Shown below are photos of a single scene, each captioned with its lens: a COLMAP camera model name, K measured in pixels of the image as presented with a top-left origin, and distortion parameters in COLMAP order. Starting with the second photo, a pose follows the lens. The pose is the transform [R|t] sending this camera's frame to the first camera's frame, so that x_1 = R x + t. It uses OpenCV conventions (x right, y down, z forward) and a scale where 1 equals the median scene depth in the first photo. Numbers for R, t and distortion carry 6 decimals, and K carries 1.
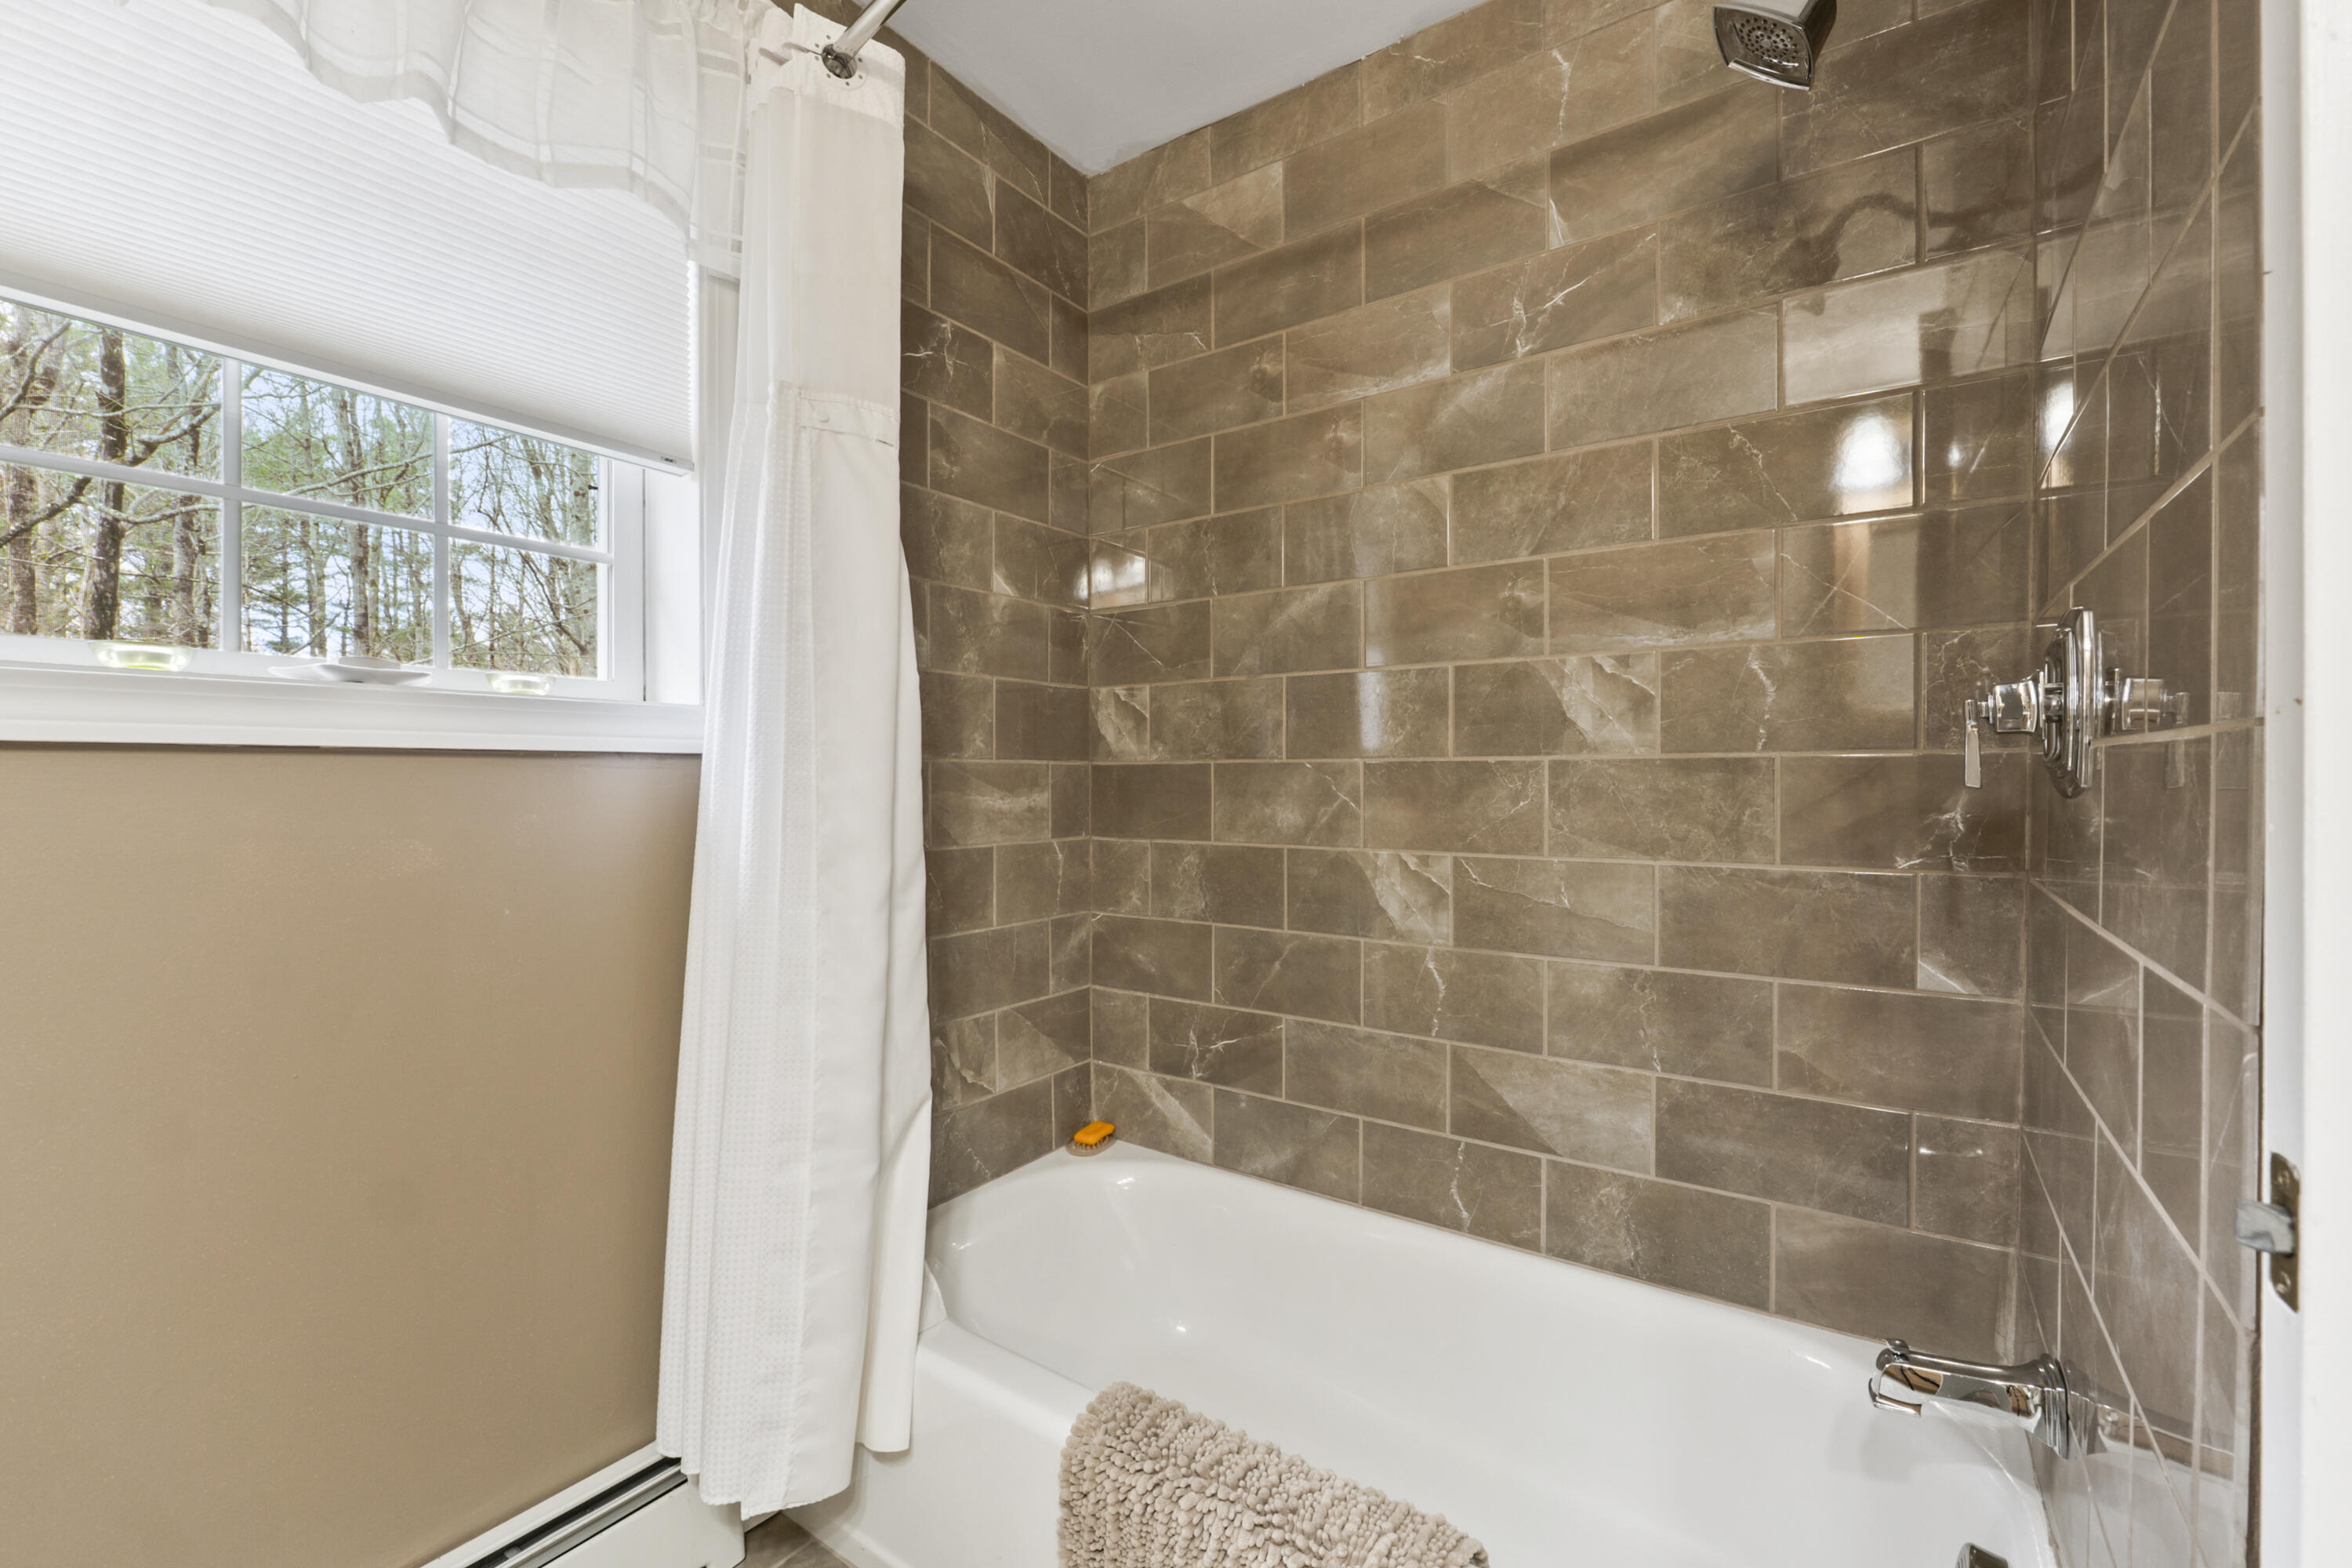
lens RADIAL K [[989.1, 0, 1176.0], [0, 989.1, 784.0], [0, 0, 1]] dist [-0.004498, -0.000298]
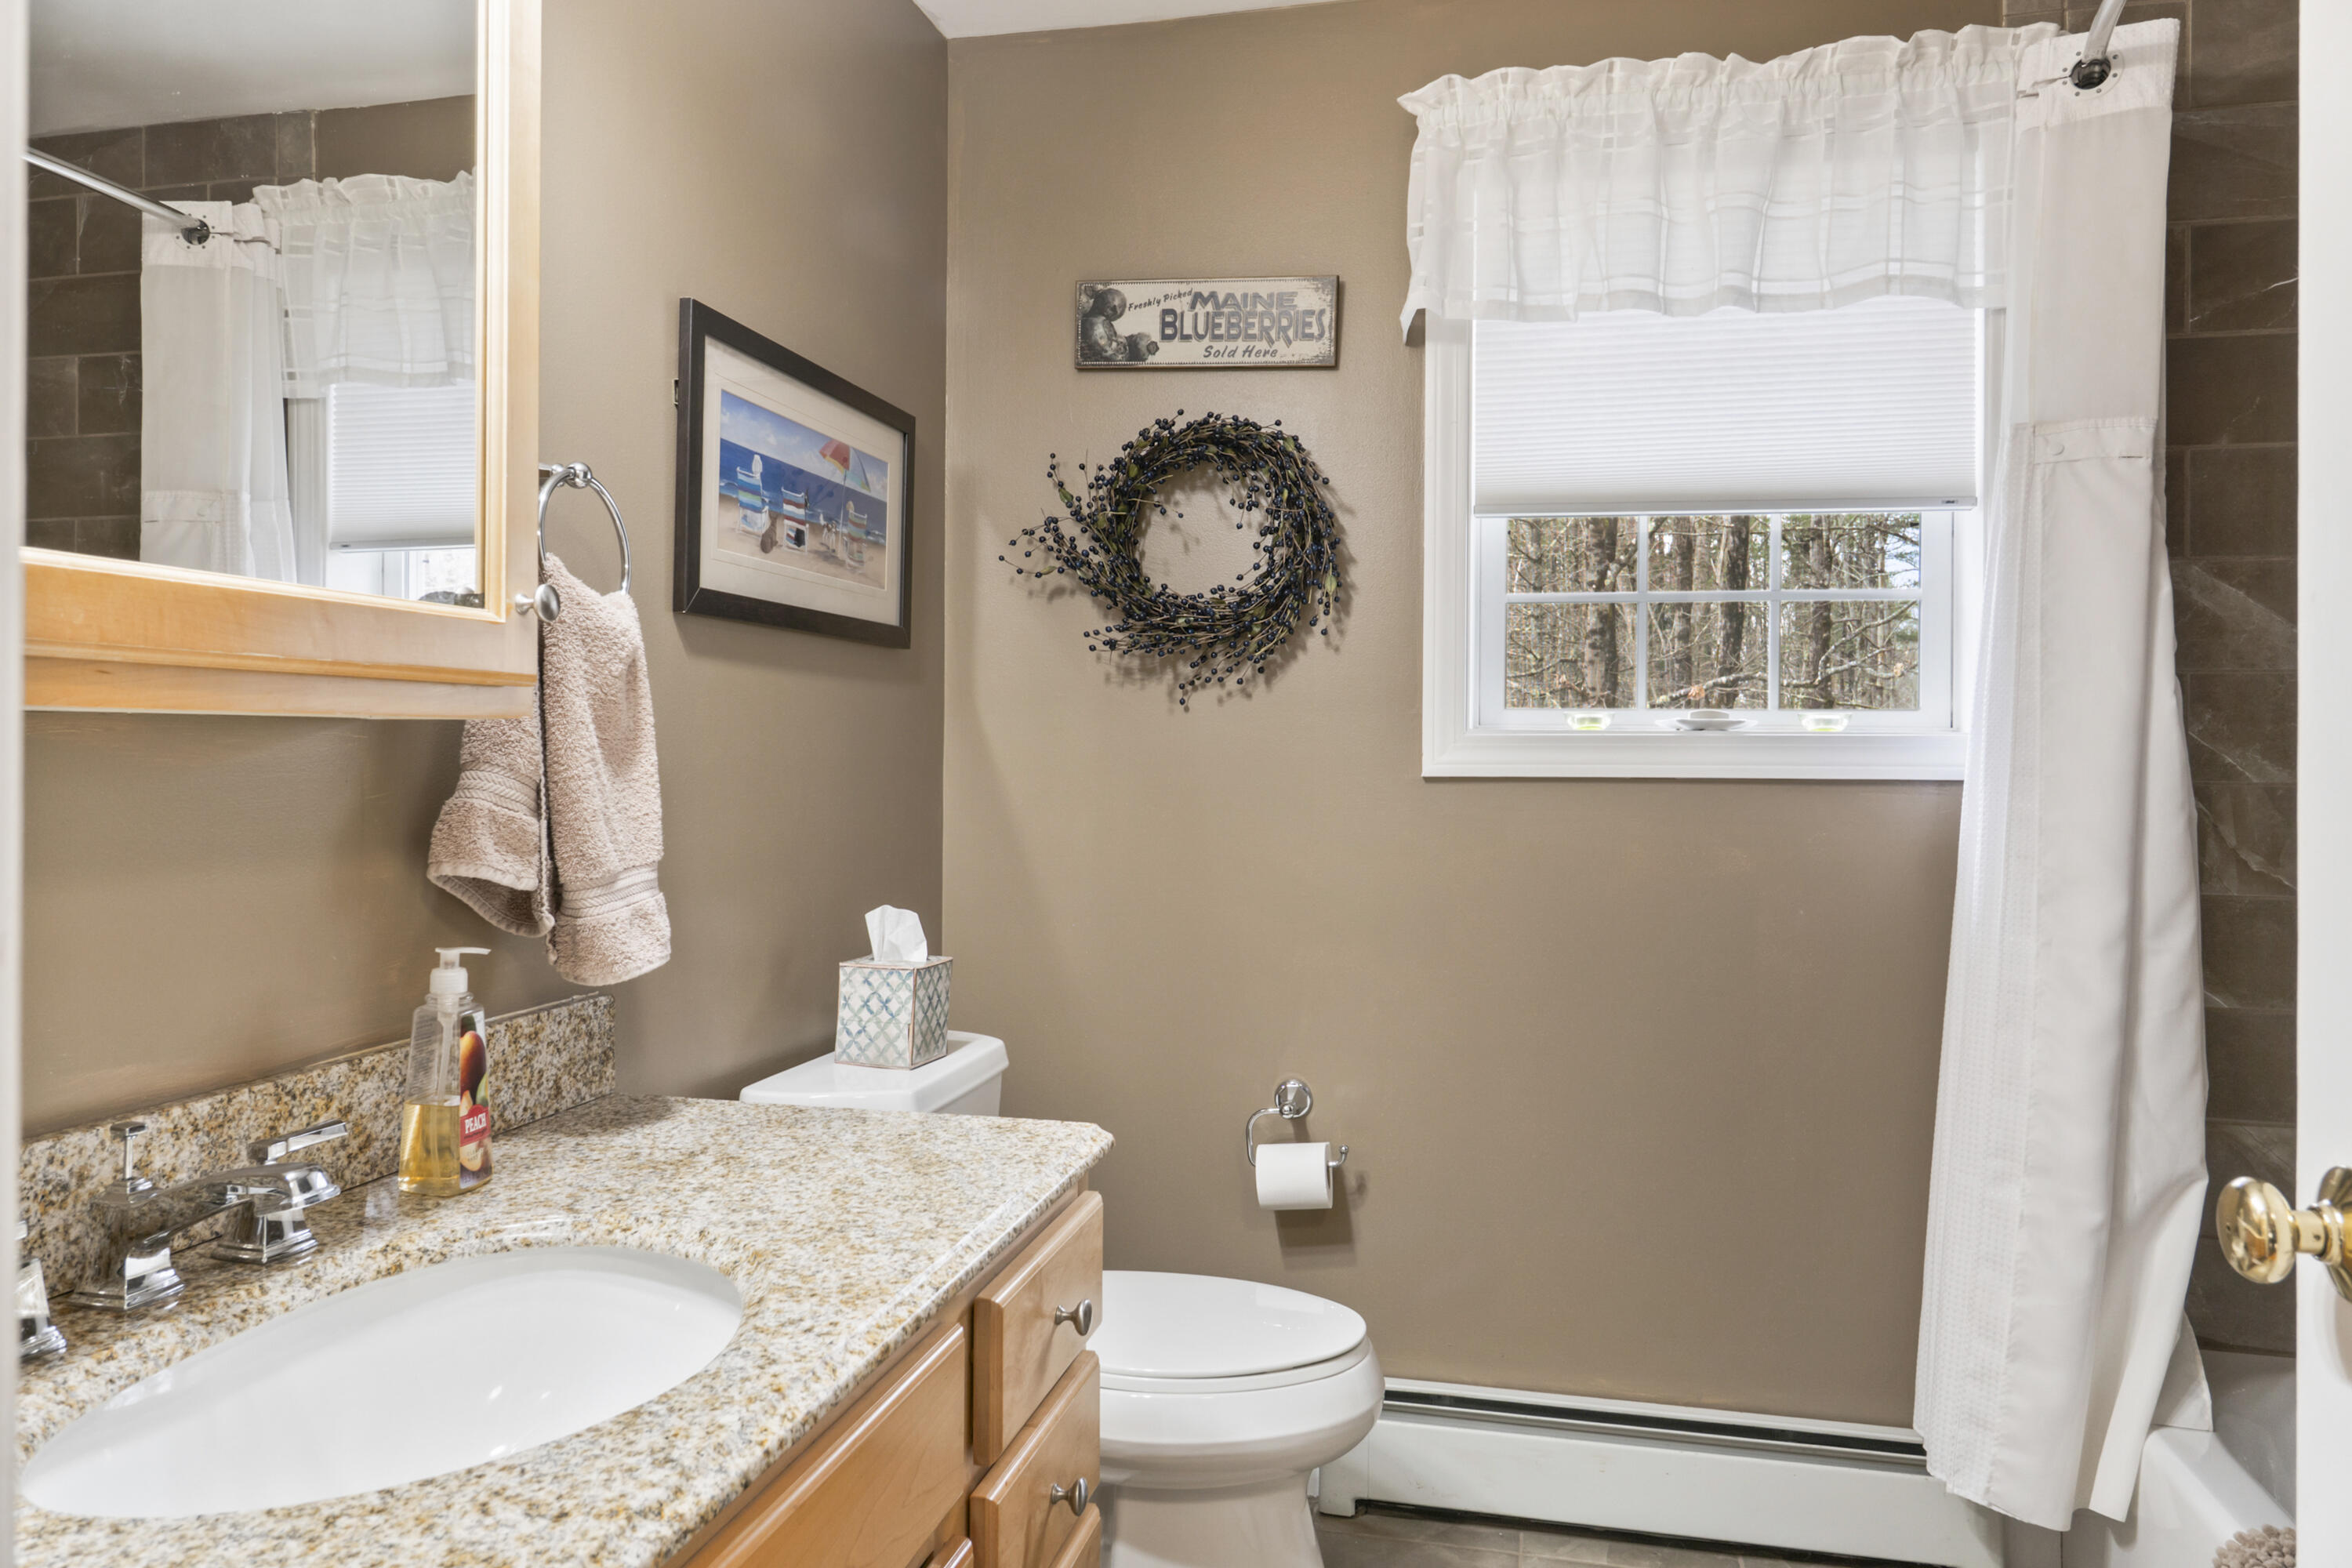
lens RADIAL K [[1593.7, 0, 1176.0], [0, 1593.7, 784.0], [0, 0, 1]] dist [-0.003290, -0.000849]
pose [[0.383507, 0.019508, -0.923332, 0.801087], [-0.013178, 0.999791, 0.015650, -0.047259], [0.923444, 0.006166, 0.383684, -0.441913]]
